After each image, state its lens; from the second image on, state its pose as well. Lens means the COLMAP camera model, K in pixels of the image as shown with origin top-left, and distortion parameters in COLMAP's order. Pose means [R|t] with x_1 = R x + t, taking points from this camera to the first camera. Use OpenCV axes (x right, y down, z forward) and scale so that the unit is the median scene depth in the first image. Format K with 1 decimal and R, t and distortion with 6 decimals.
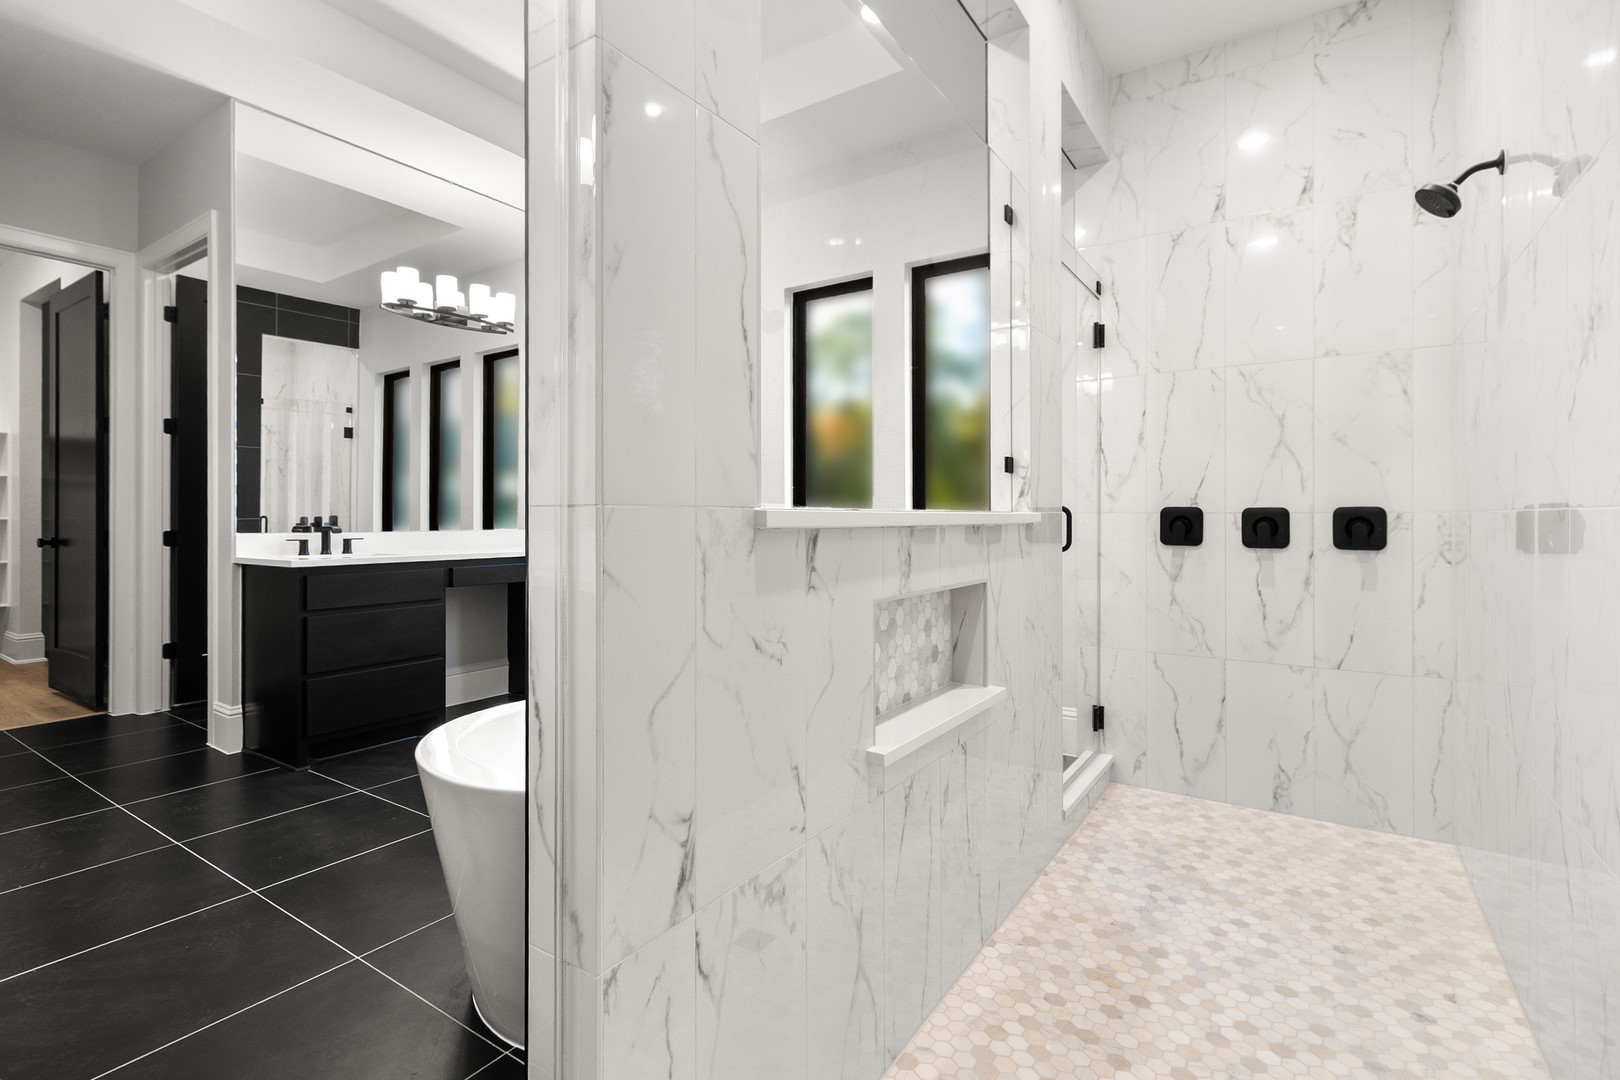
lens RADIAL K [[755.9, 0, 810.7], [0, 755.9, 530.9], [0, 0, 1]] dist [0.004273, 0.001011]
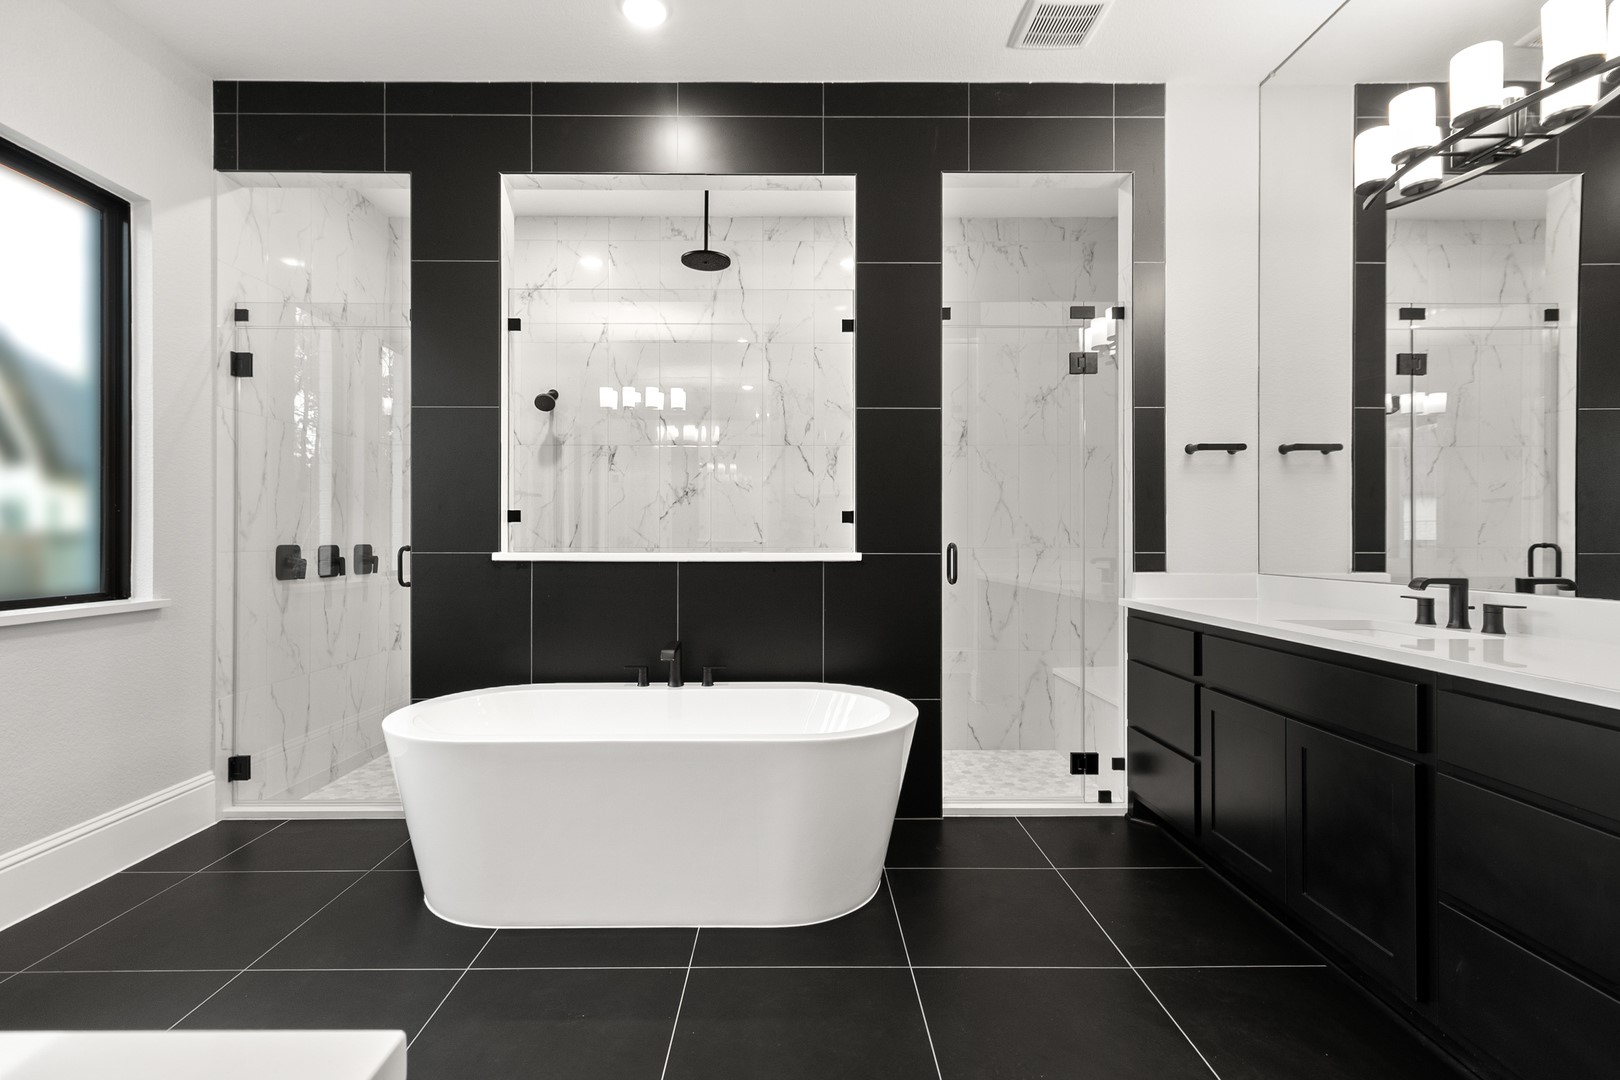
lens RADIAL K [[755.9, 0, 792.4], [0, 755.9, 543.2], [0, 0, 1]] dist [0.004273, 0.001011]
pose [[-0.570848, -0.004063, 0.821046, -0.871079], [0.008608, 0.999903, 0.010933, -0.041243], [-0.821011, 0.013309, -0.570758, 1.061906]]
